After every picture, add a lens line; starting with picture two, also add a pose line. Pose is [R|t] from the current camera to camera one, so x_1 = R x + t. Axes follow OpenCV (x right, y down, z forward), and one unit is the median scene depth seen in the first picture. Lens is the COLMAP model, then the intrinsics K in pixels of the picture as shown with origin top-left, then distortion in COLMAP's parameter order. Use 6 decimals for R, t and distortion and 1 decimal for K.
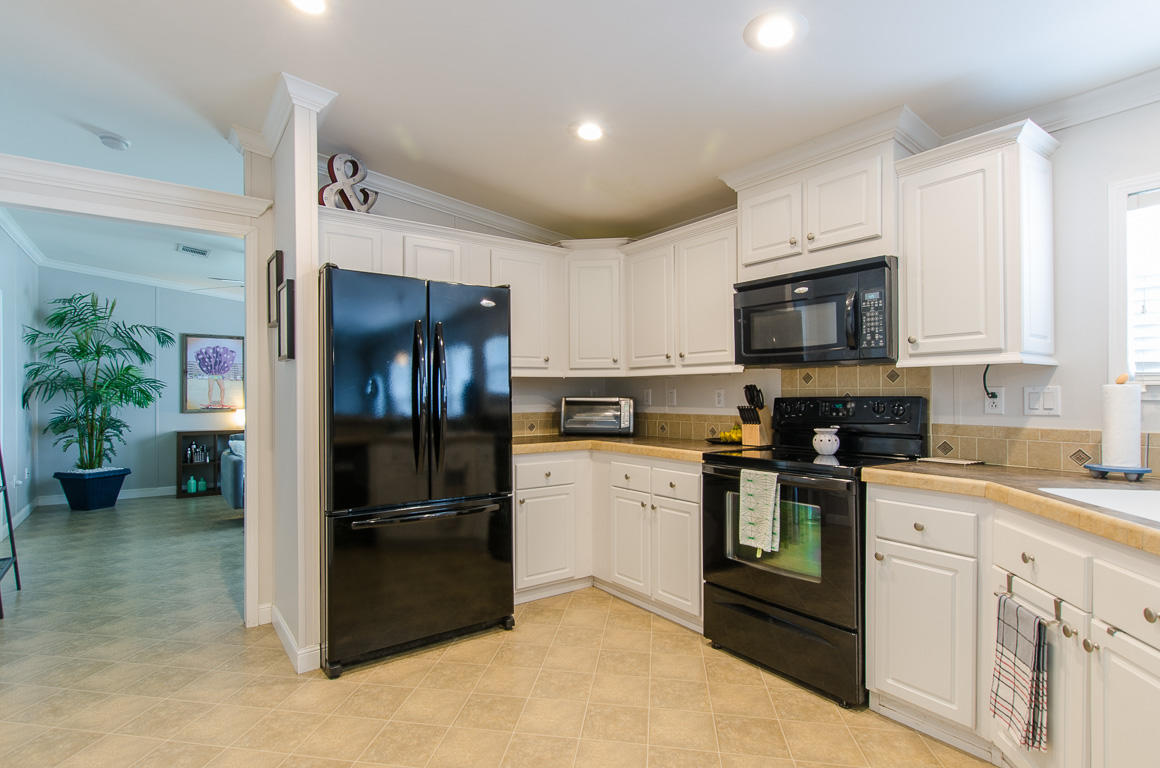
lens RADIAL K [[591.6, 0, 580.8], [0, 591.6, 388.1], [0, 0, 1]] dist [0.002233, 0.001428]
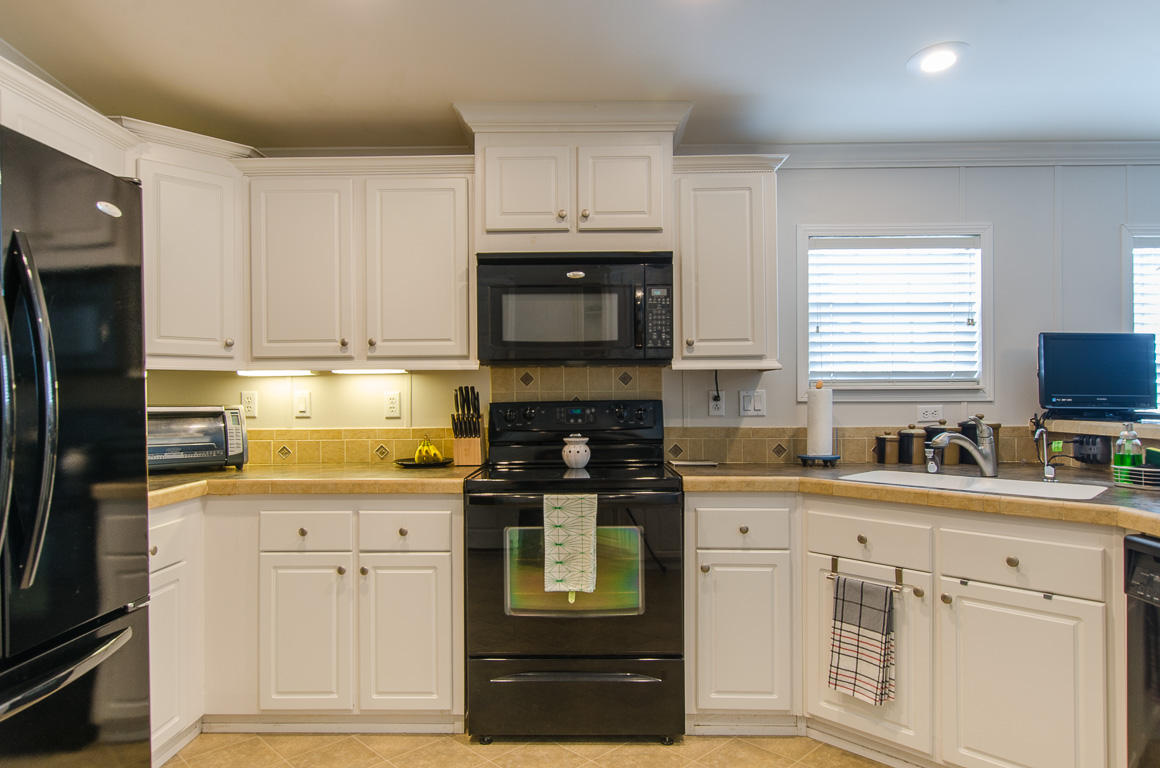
lens RADIAL K [[695.7, 0, 586.7], [0, 695.7, 389.7], [0, 0, 1]] dist [0.001784, 0.006316]
pose [[0.594018, 0.006528, 0.804426, -0.445973], [-0.002703, 0.999978, -0.006119, 0.004561], [-0.804448, 0.001460, 0.594022, 0.429572]]
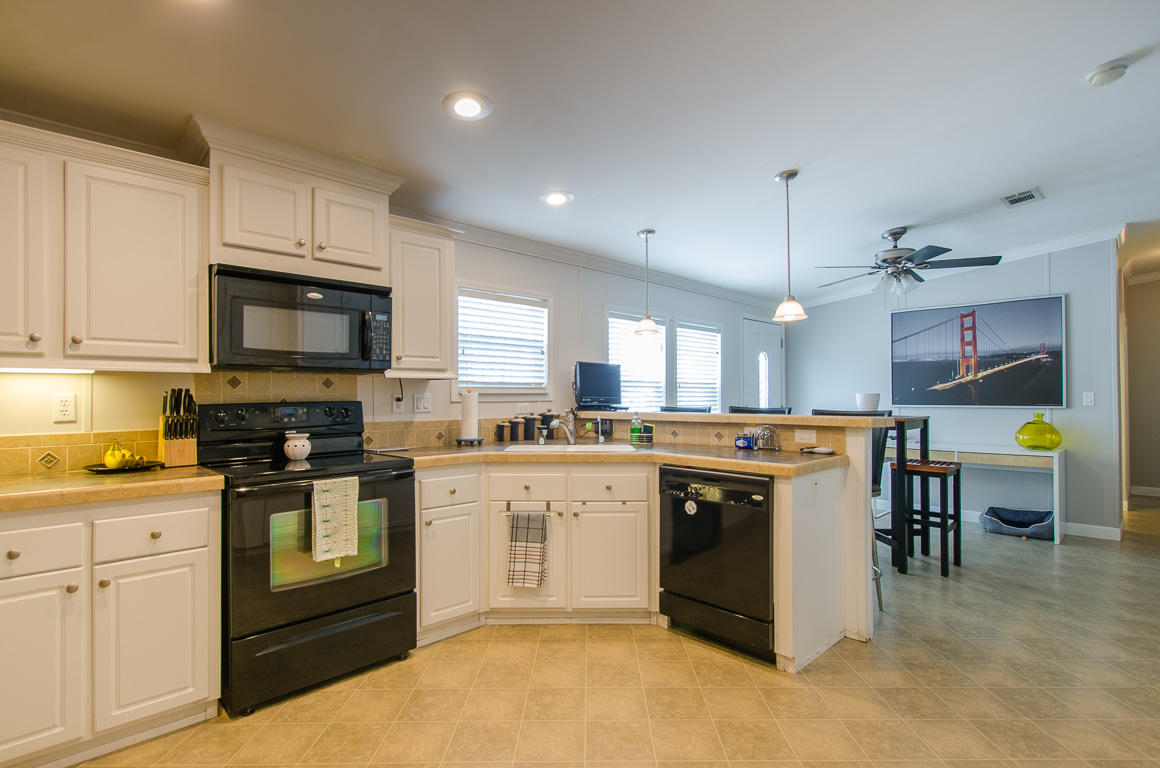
lens RADIAL K [[559.8, 0, 584.0], [0, 559.8, 390.8], [0, 0, 1]] dist [0.005486, -0.001795]
pose [[-0.153610, 0.011525, 0.988064, -0.679663], [-0.003362, 0.999920, -0.012186, 0.005564], [-0.988126, -0.005194, -0.153559, 0.747978]]
